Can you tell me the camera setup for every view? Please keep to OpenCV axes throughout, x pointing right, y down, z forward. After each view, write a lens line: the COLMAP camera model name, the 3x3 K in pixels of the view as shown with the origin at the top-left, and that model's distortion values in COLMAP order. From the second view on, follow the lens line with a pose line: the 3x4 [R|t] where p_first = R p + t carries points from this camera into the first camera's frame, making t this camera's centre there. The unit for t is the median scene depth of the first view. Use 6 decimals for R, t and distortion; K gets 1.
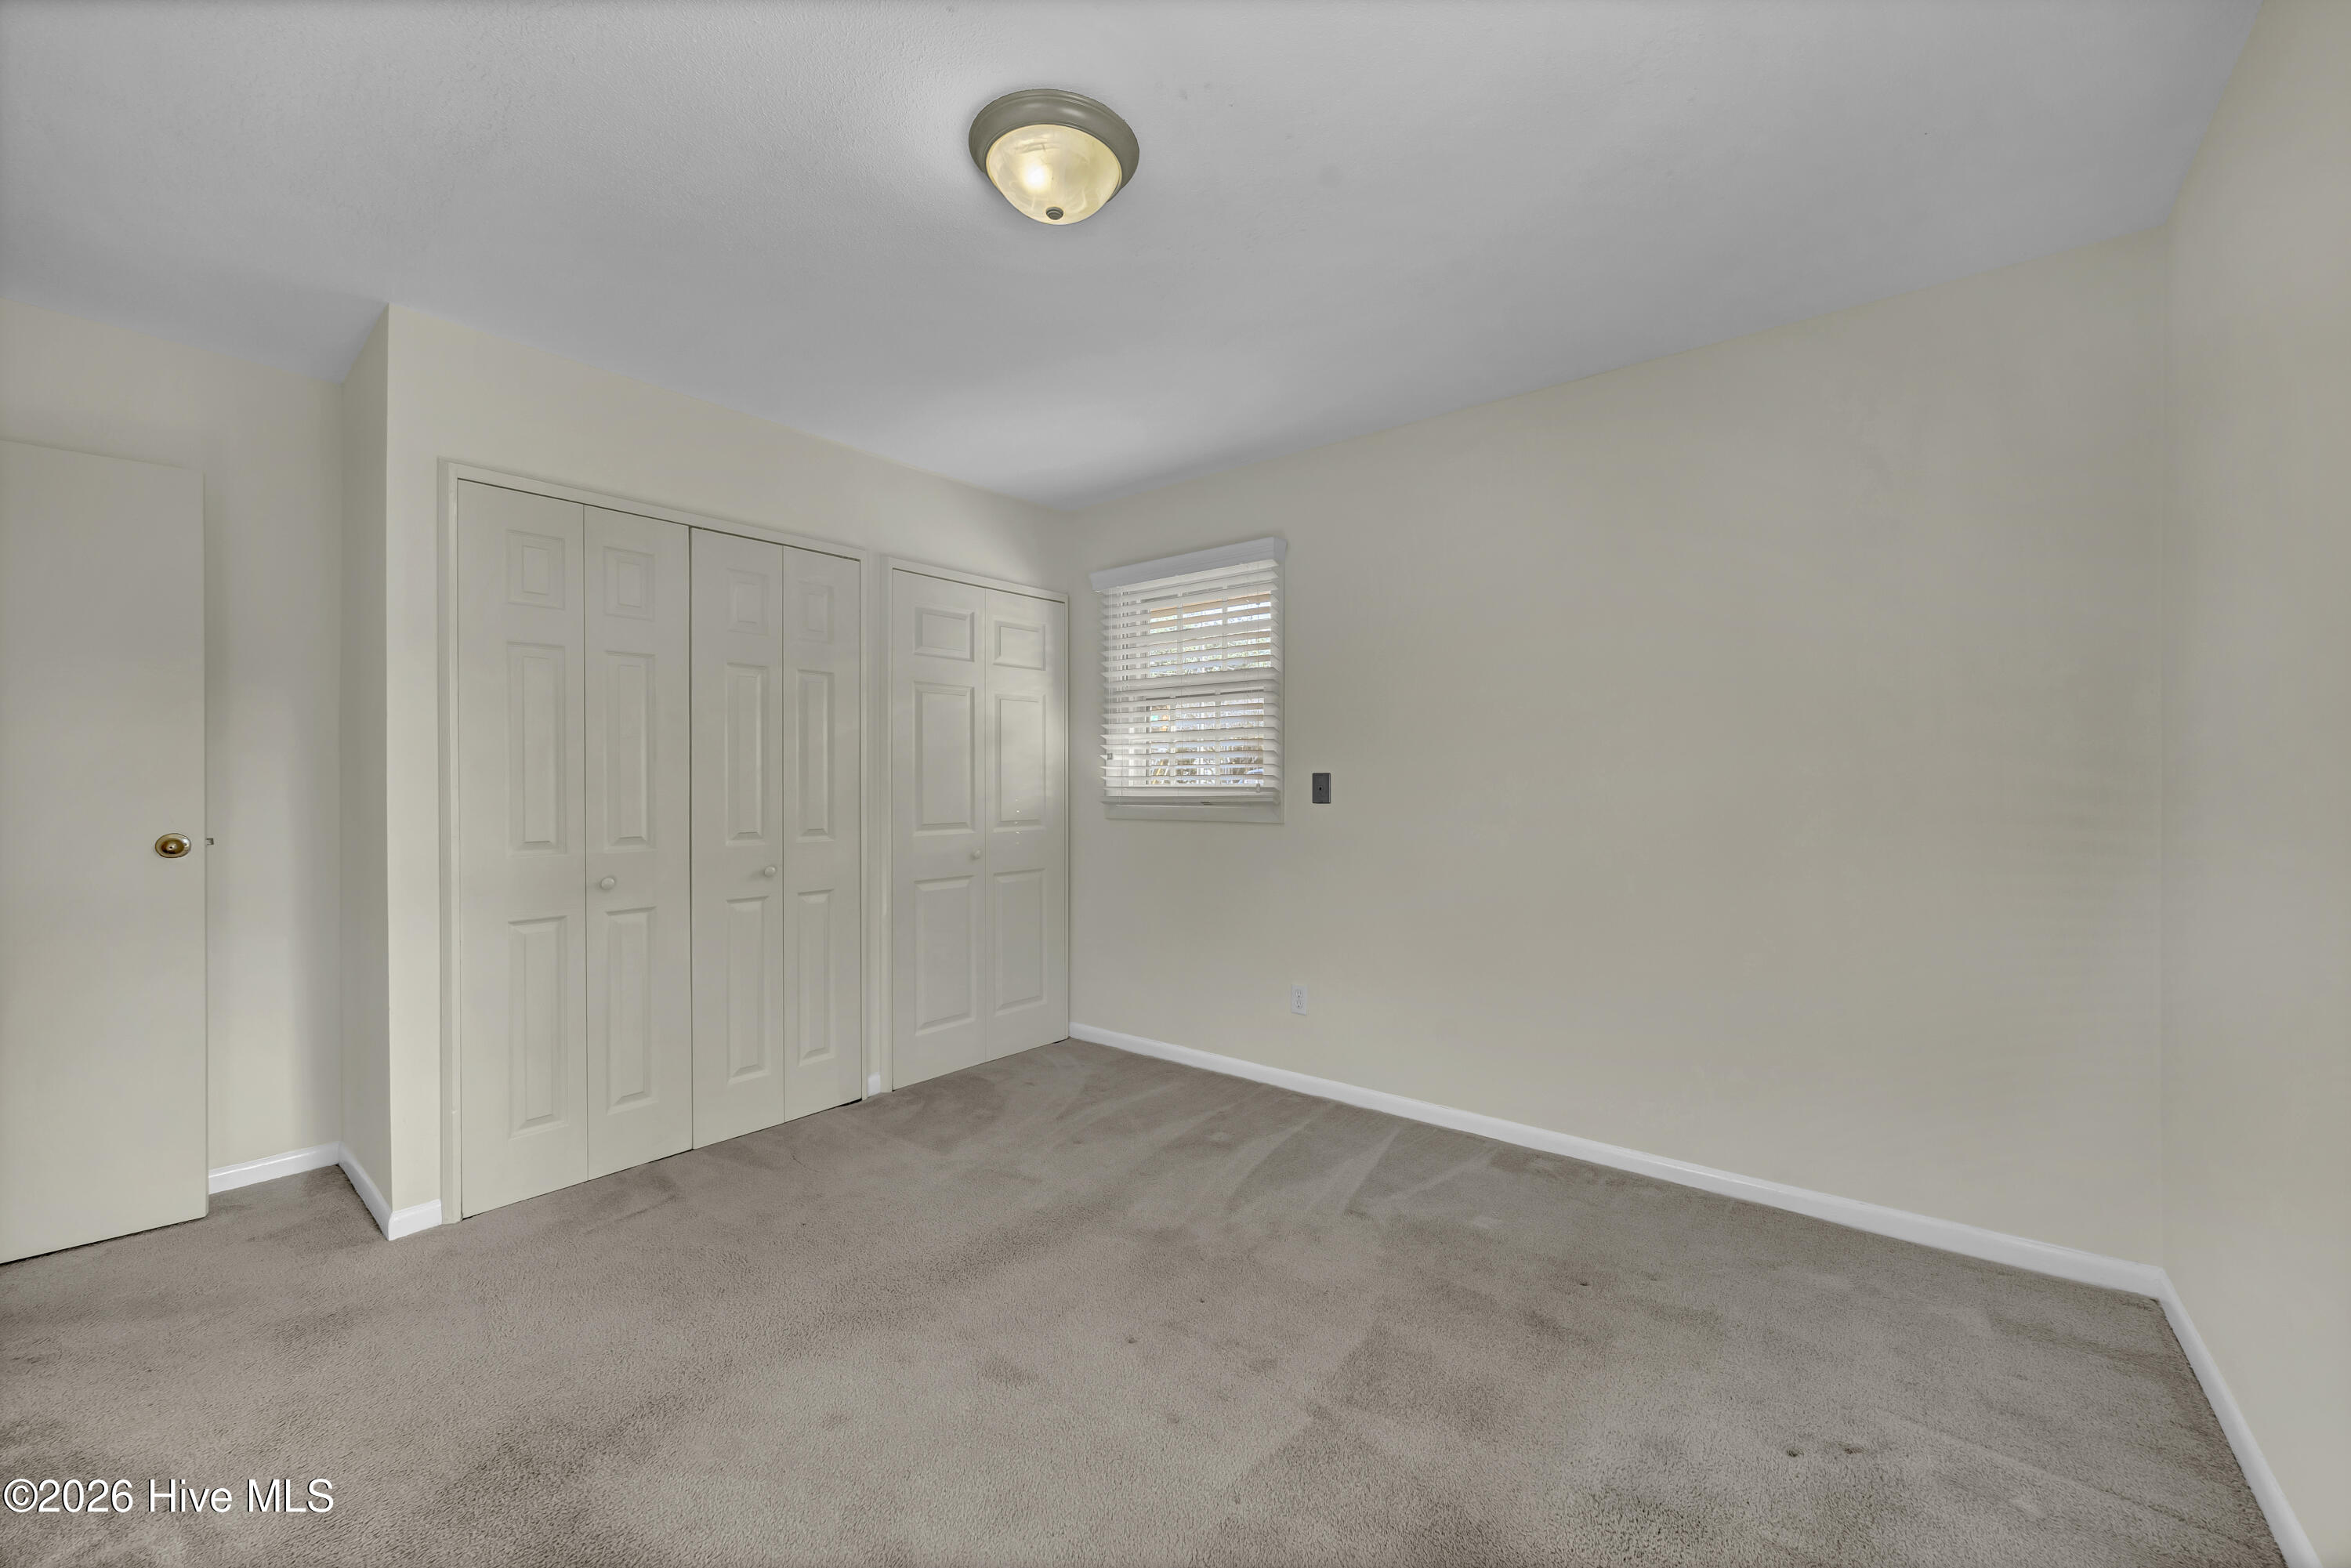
lens RADIAL K [[908.8, 0, 1193.0], [0, 908.8, 775.0], [0, 0, 1]] dist [-0.002177, -0.000657]
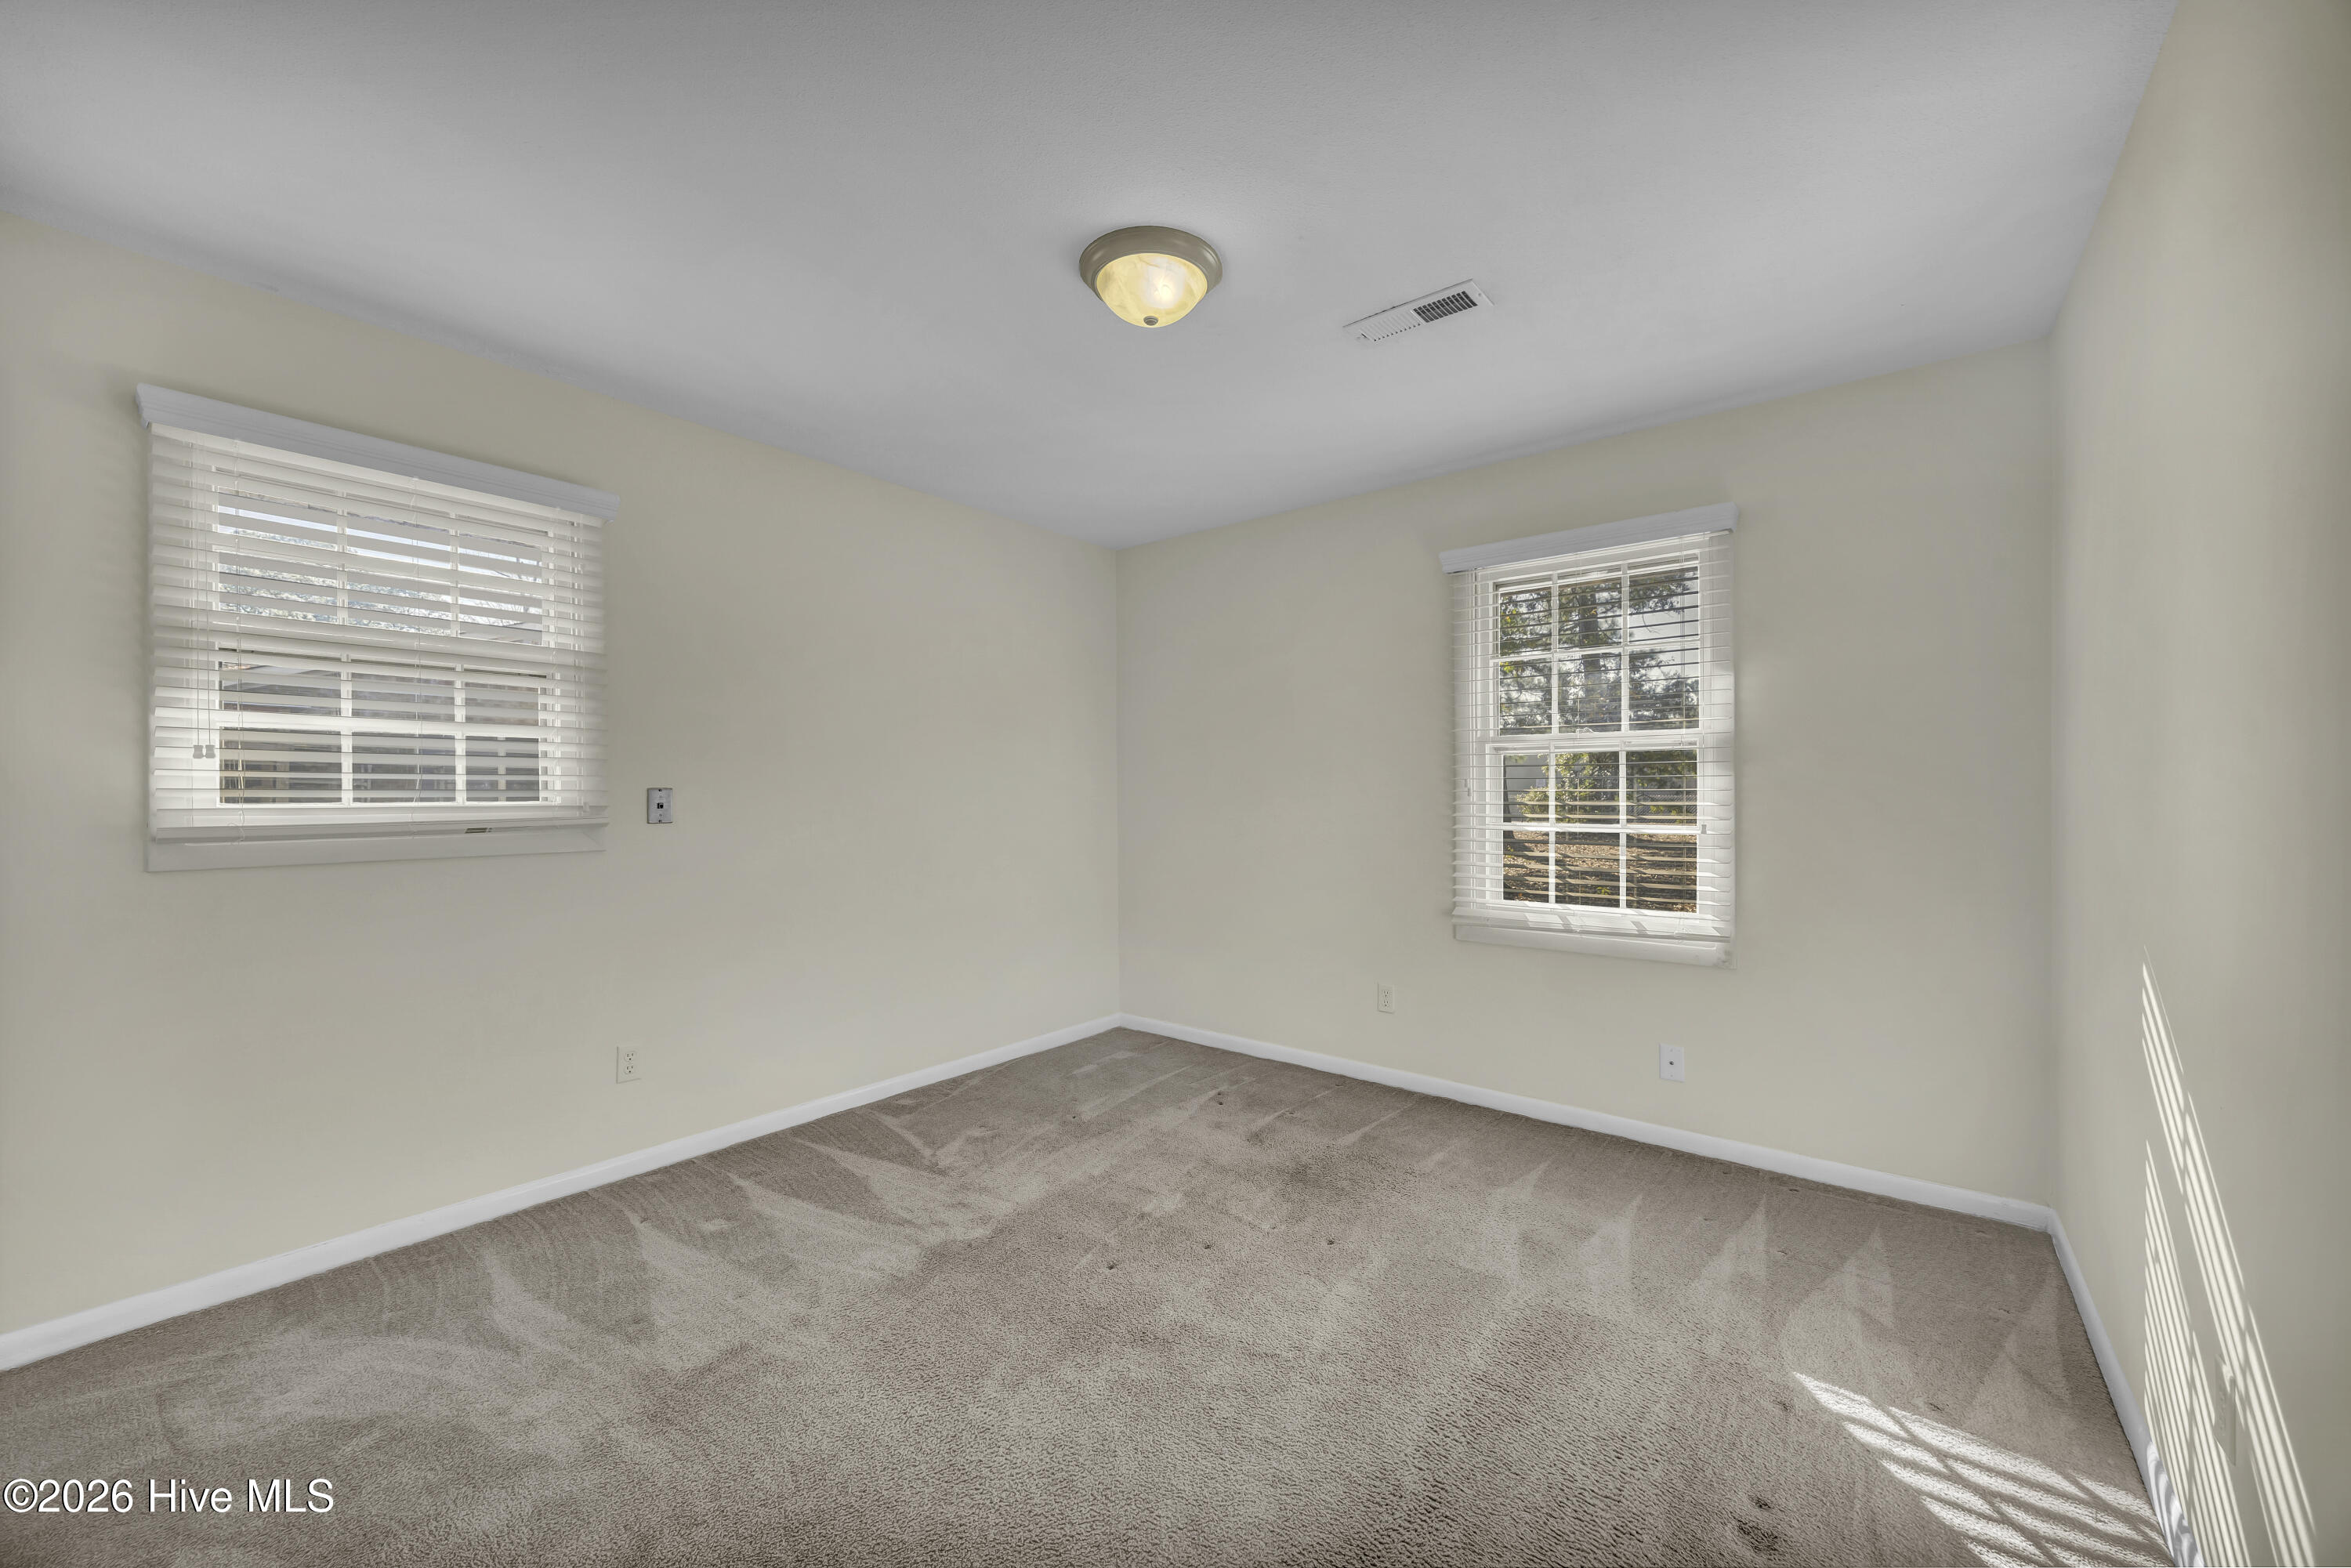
lens RADIAL K [[908.8, 0, 1187.5], [0, 908.8, 784.7], [0, 0, 1]] dist [-0.002177, -0.000657]
pose [[-0.012728, 0.005992, 0.999901, -0.799049], [-0.015244, 0.999865, -0.006185, -0.008065], [-0.999803, -0.015321, -0.012635, 0.574244]]
